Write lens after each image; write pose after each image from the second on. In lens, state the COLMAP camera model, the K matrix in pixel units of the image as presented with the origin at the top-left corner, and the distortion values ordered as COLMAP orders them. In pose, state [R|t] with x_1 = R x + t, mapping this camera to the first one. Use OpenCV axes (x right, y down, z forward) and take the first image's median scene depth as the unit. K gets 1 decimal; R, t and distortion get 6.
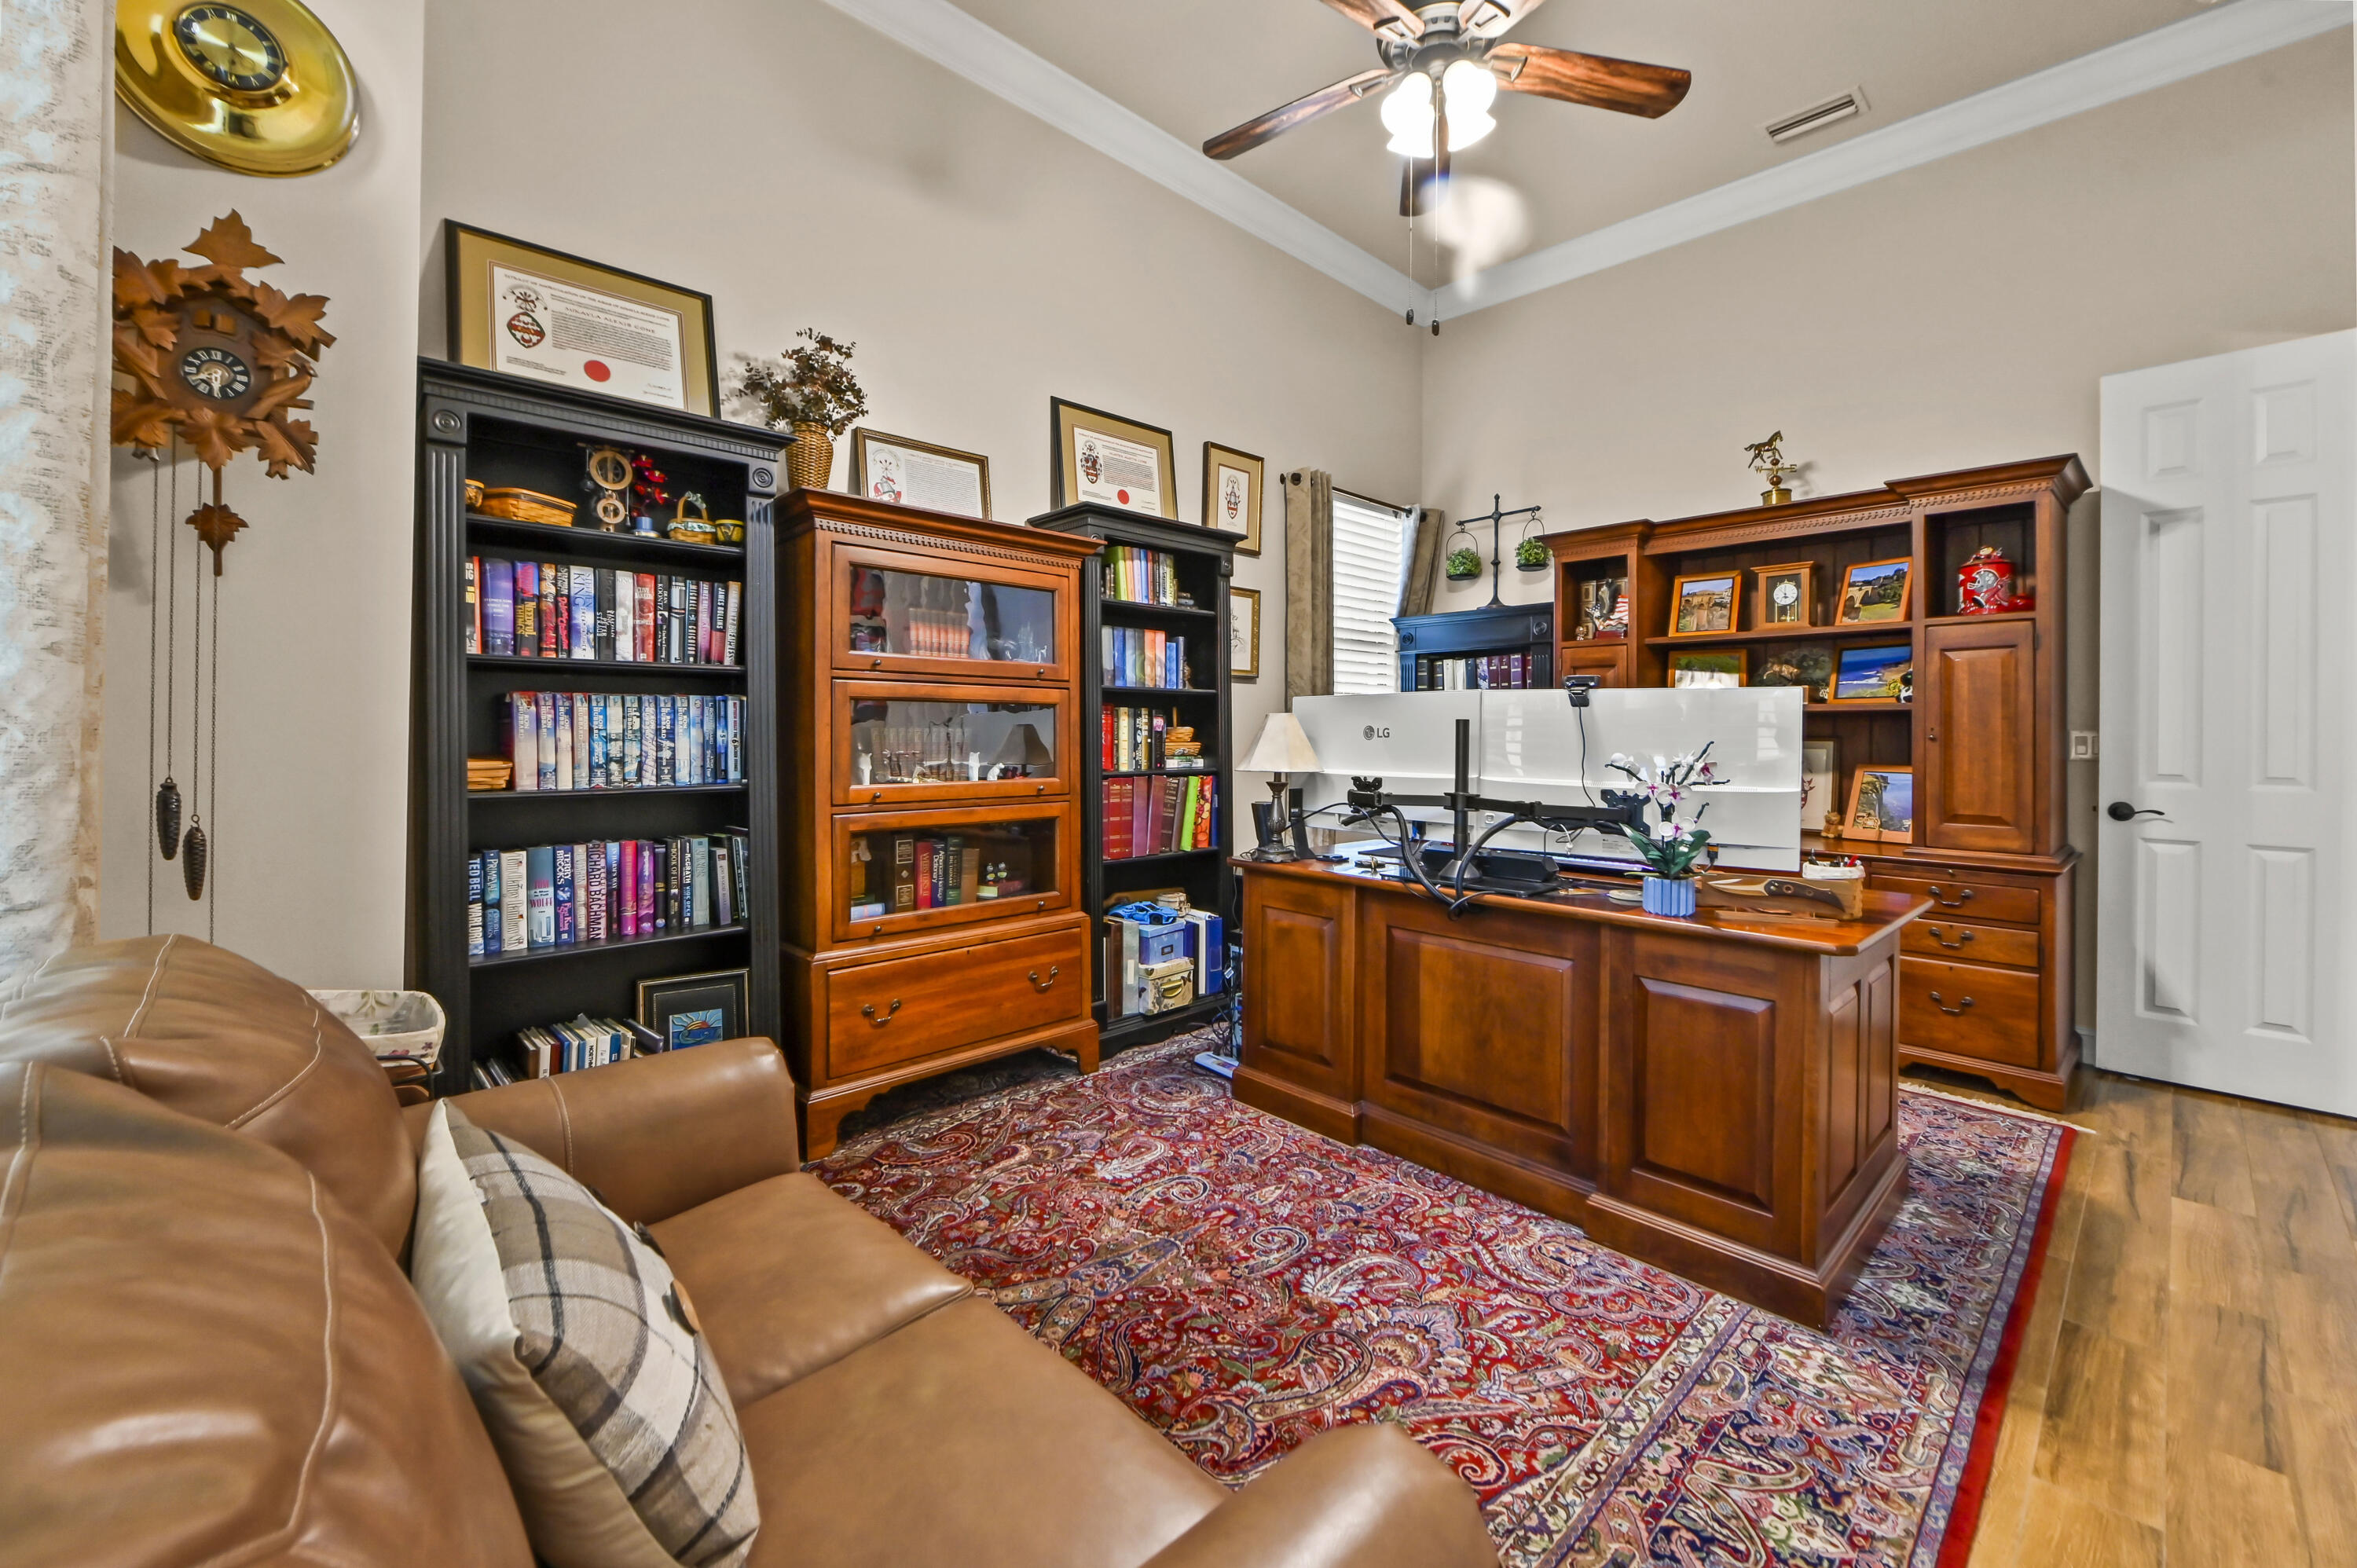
lens RADIAL K [[941.8, 0, 1187.3], [0, 941.8, 737.9], [0, 0, 1]] dist [0.000428, 0.000228]
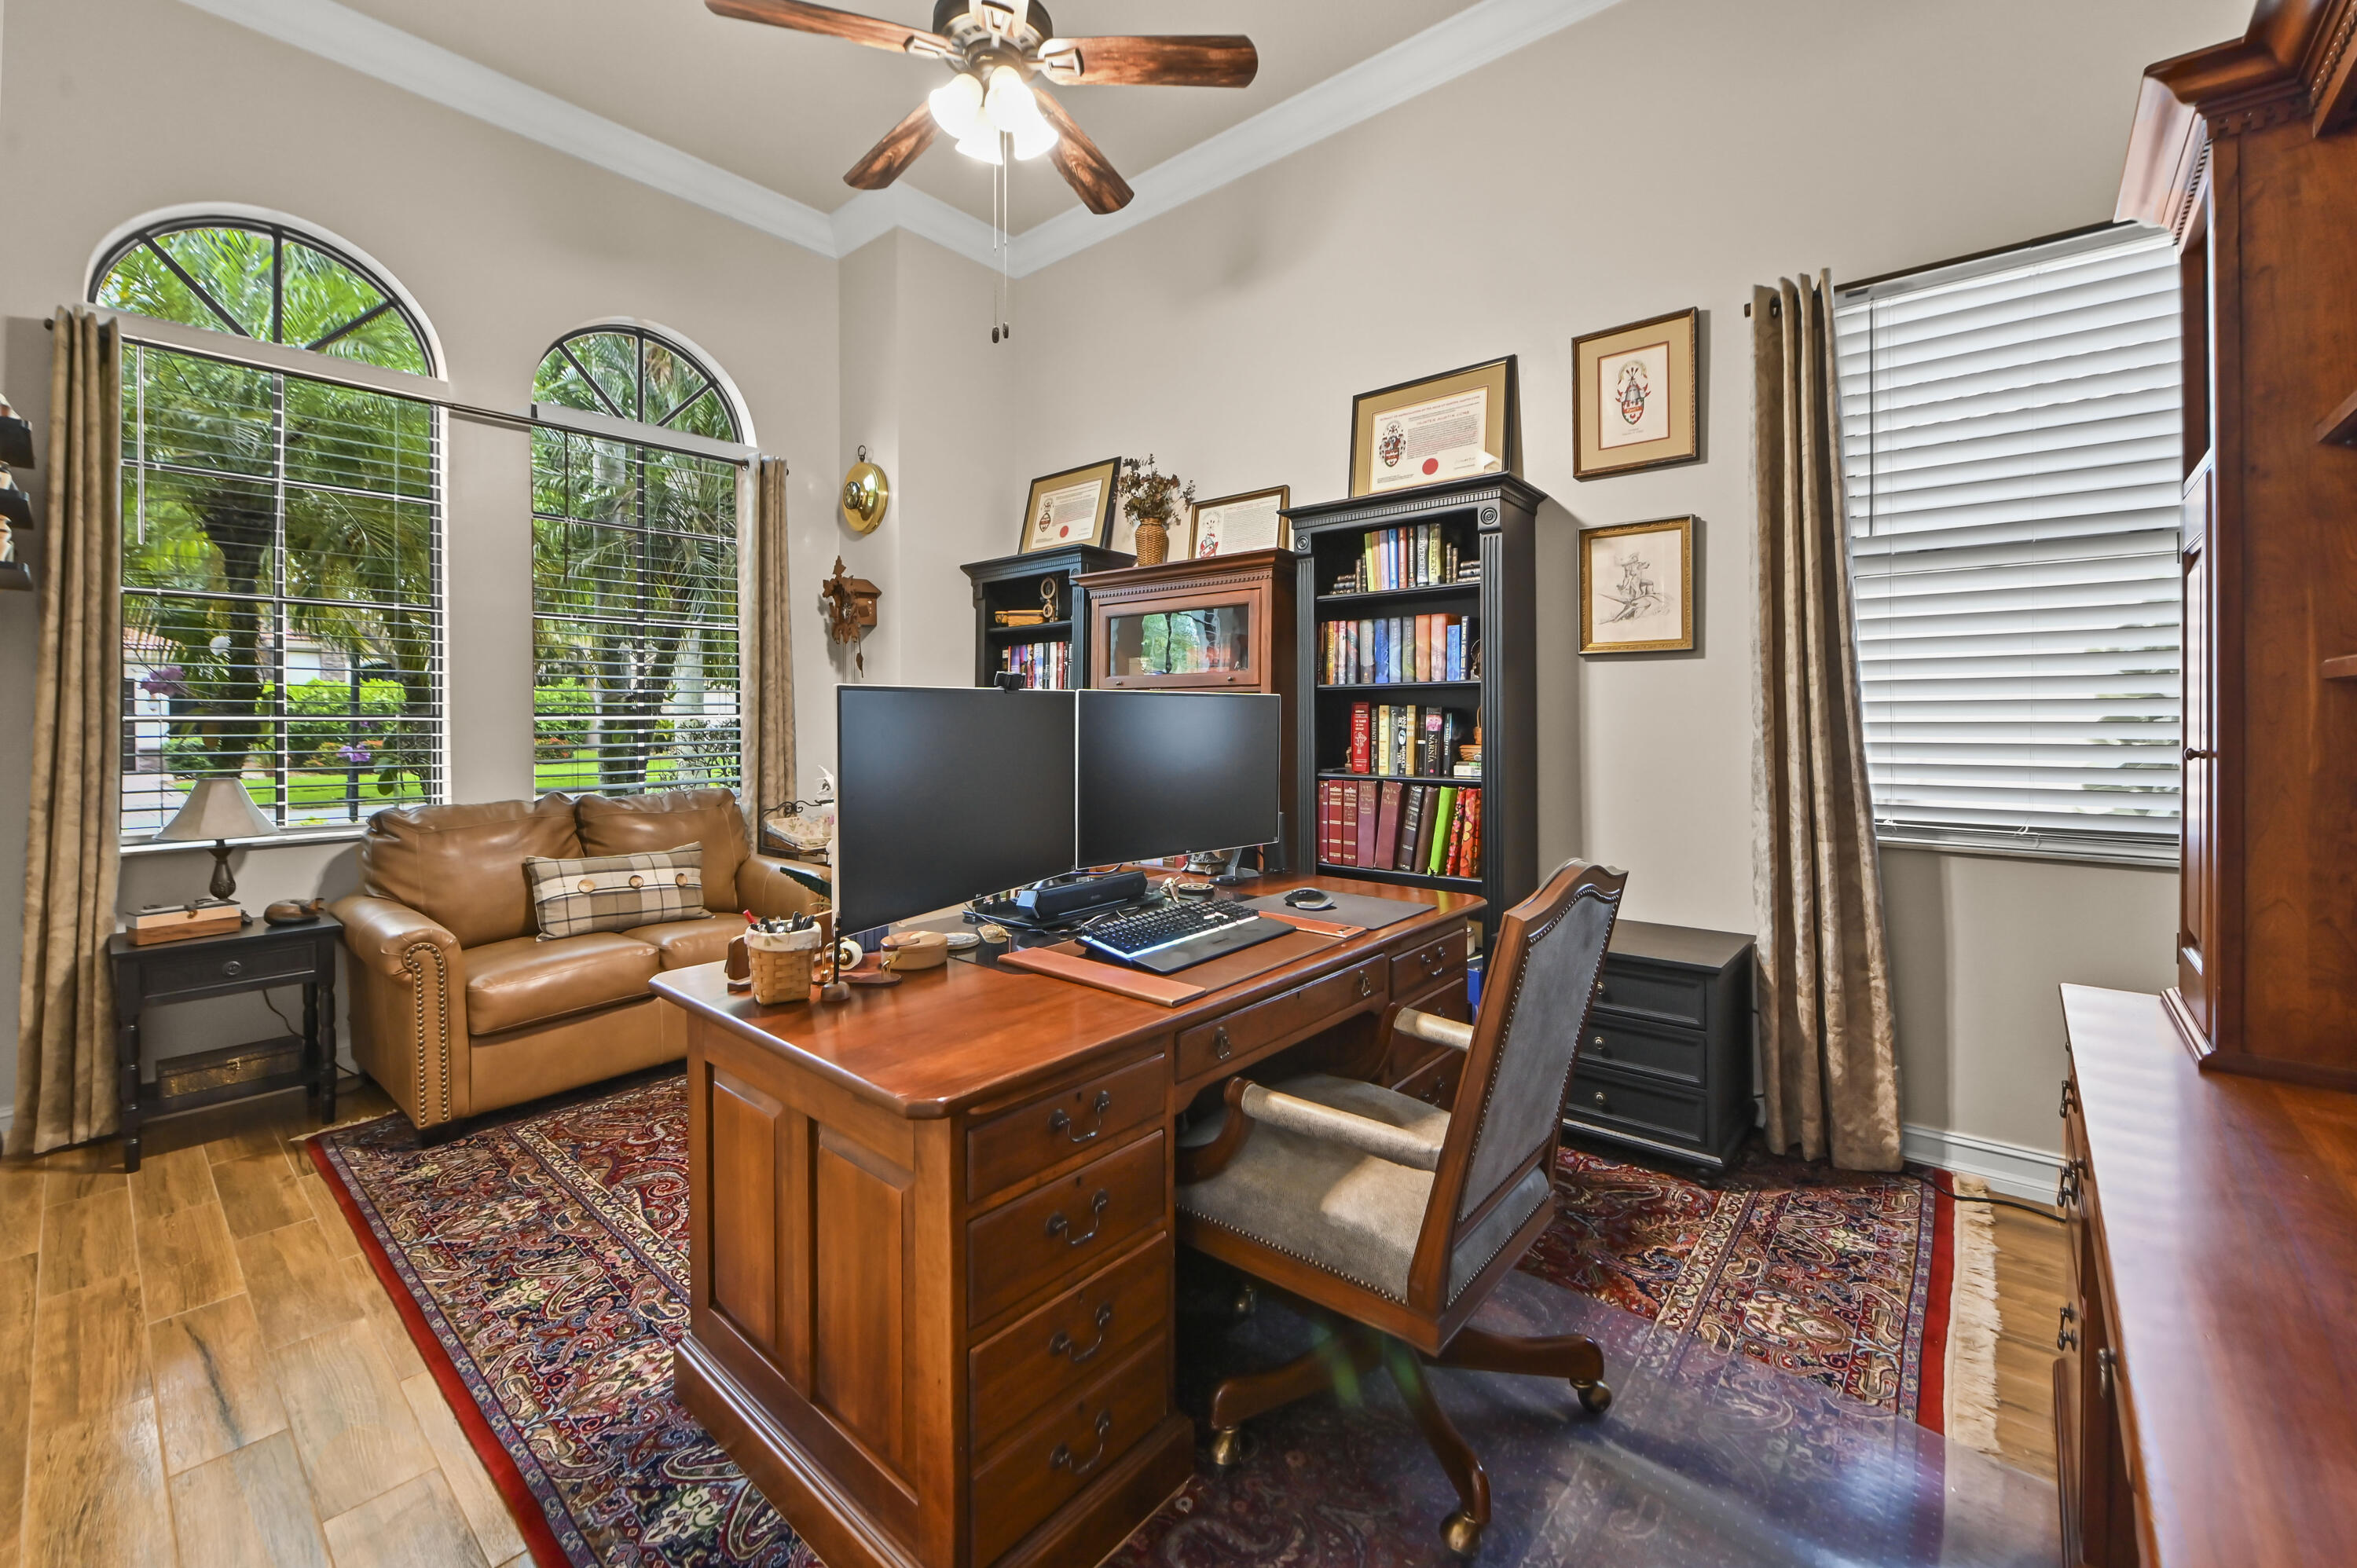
lens RADIAL K [[950.2, 0, 1178.5], [0, 950.2, 731.8], [0, 0, 1]] dist [-0.001223, -0.000150]
pose [[0.100550, 0.008006, -0.994900, 1.264146], [-0.004915, 0.999959, 0.007550, -0.019730], [0.994920, 0.004131, 0.100585, 1.071419]]
